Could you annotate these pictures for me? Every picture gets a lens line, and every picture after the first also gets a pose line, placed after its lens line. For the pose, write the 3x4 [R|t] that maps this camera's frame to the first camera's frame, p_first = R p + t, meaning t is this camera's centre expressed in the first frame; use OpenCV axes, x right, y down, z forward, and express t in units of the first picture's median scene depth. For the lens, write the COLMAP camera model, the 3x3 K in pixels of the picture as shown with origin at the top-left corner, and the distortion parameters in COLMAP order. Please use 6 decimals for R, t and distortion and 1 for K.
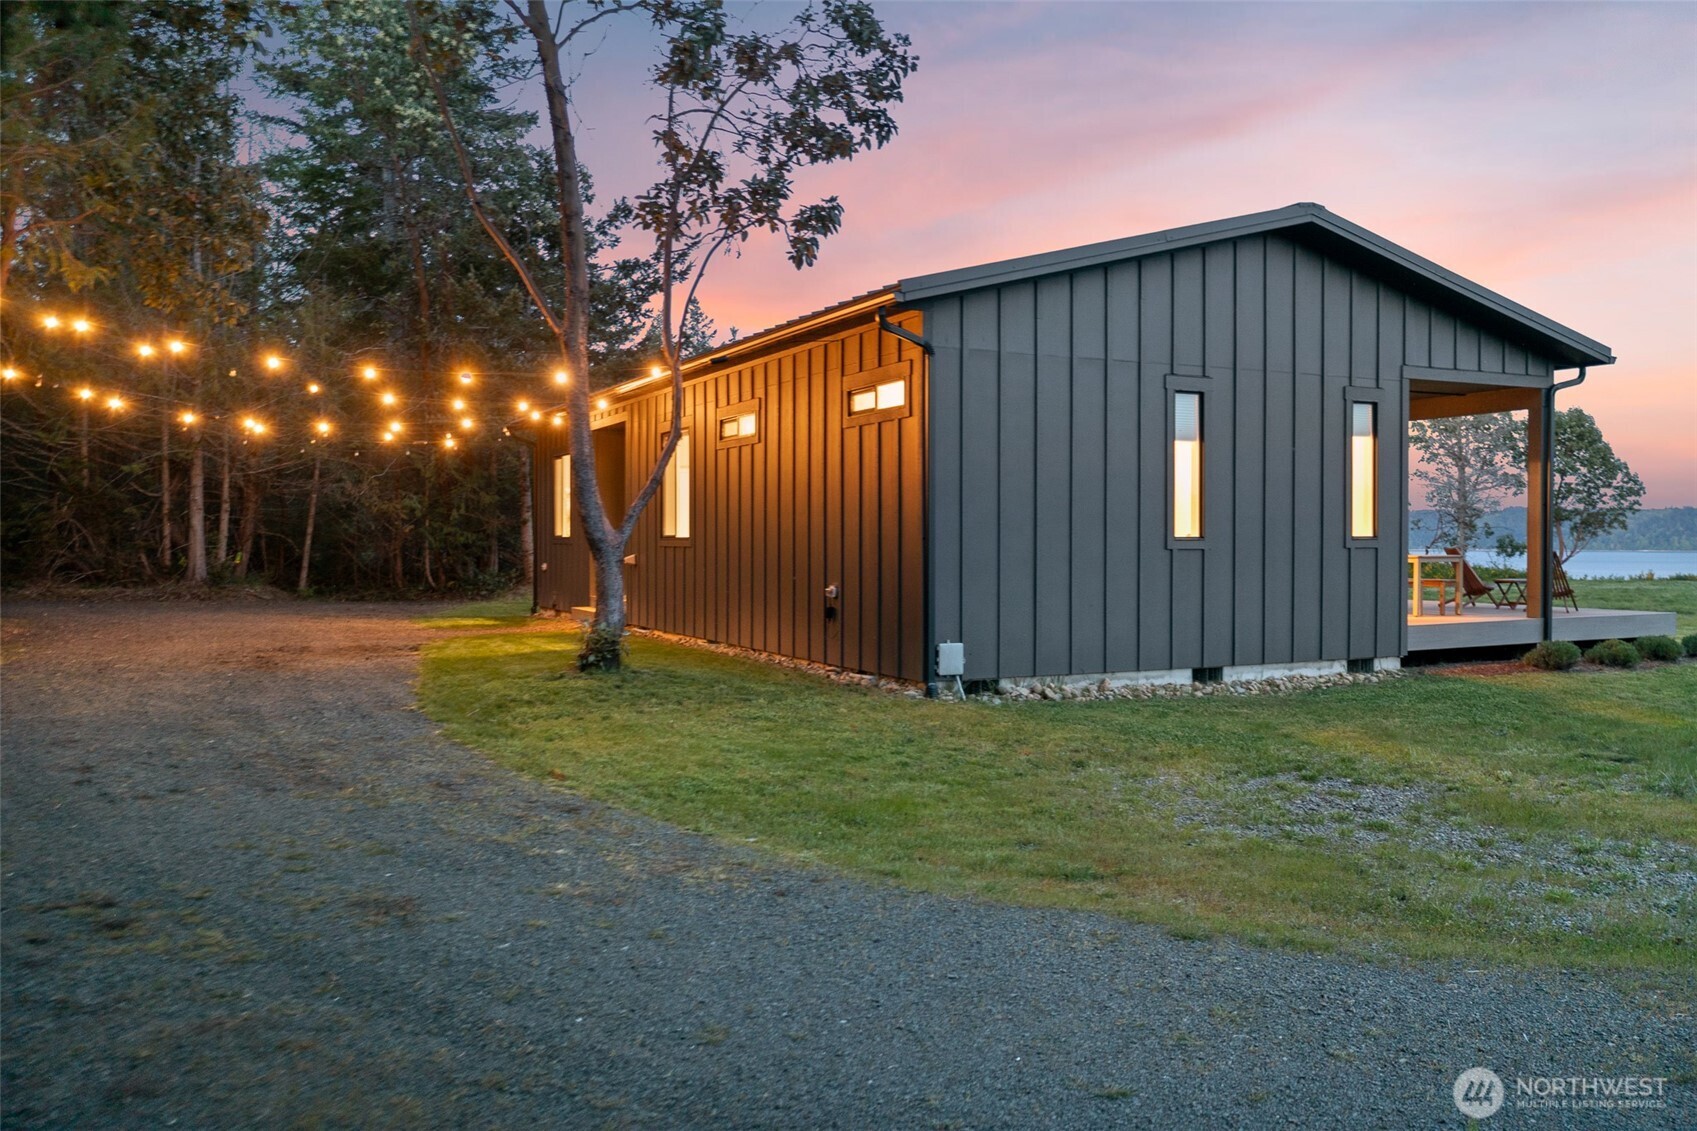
lens RADIAL K [[1372.4, 0, 848.5], [0, 1372.4, 565.5], [0, 0, 1]] dist [-0.004311, -0.002808]
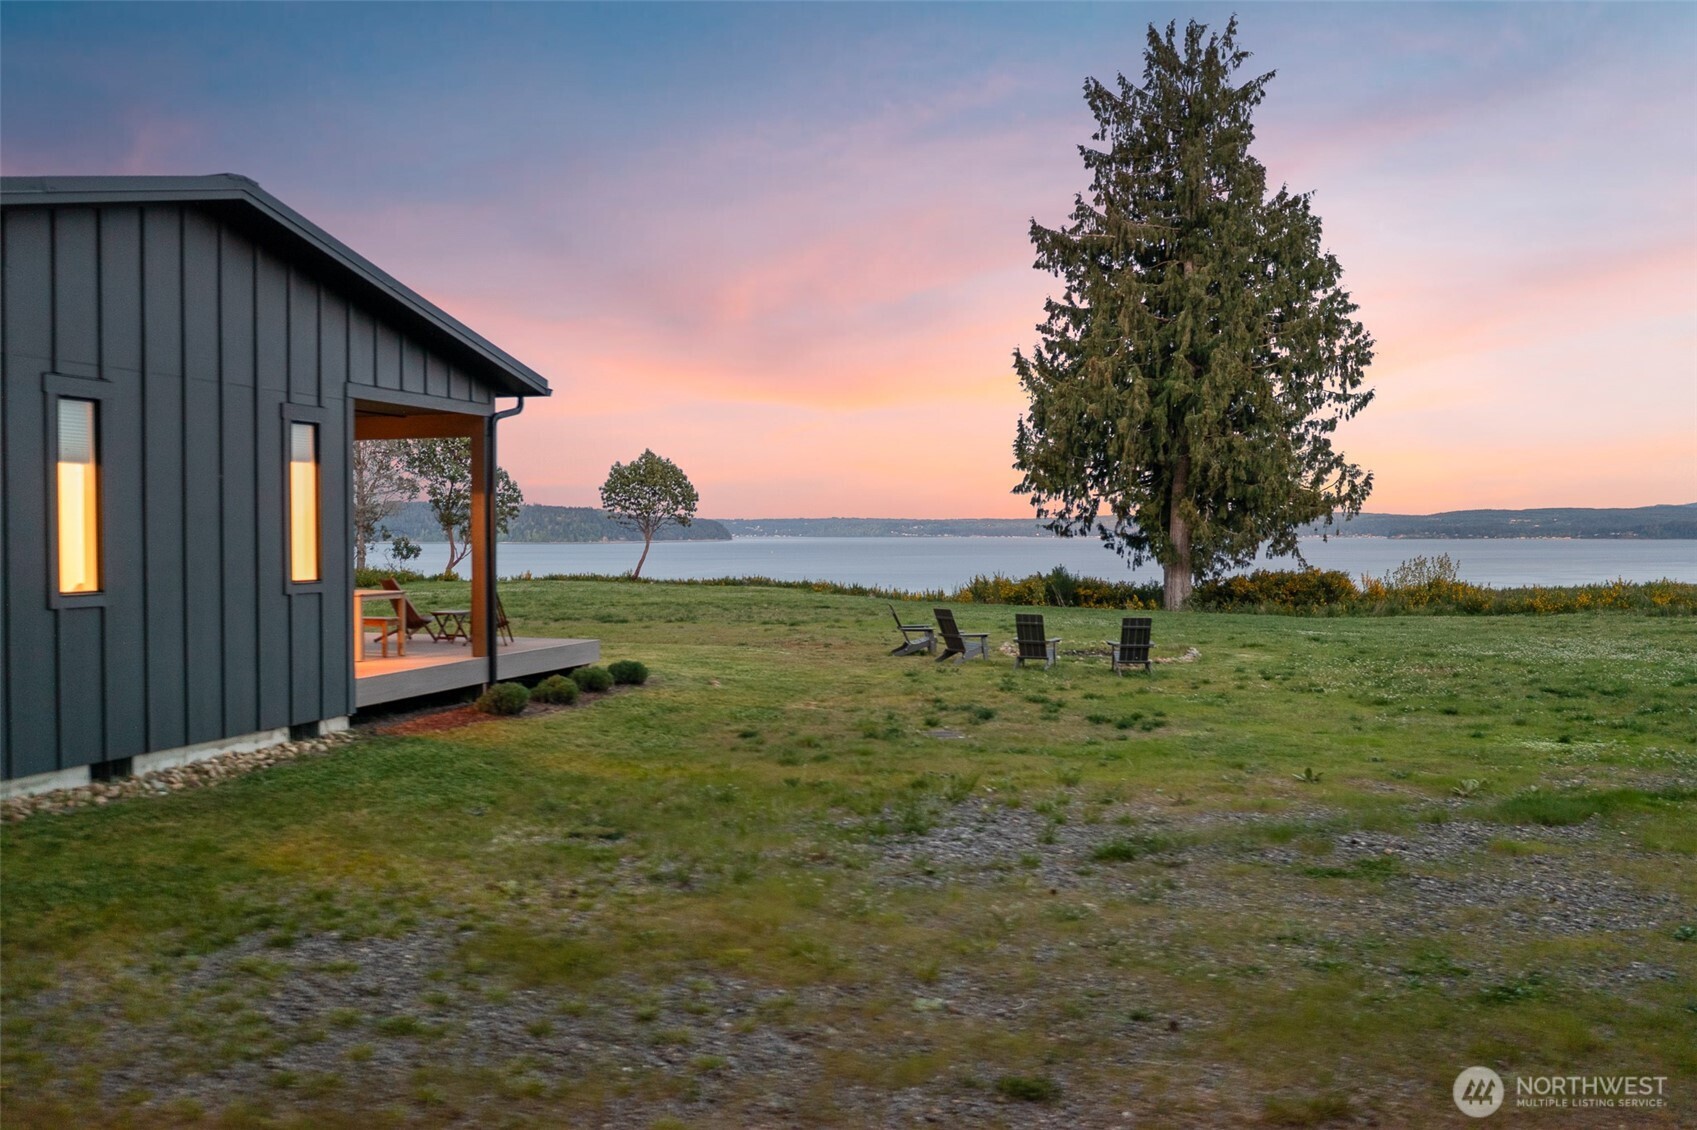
lens RADIAL K [[1333.7, 0, 848.5], [0, 1333.7, 565.0], [0, 0, 1]] dist [-0.017283, -0.001854]
pose [[0.706271, -0.016718, 0.707744, 0.029710], [0.009506, 0.999855, 0.014132, -0.040350], [-0.707877, -0.003253, 0.706328, 0.182826]]
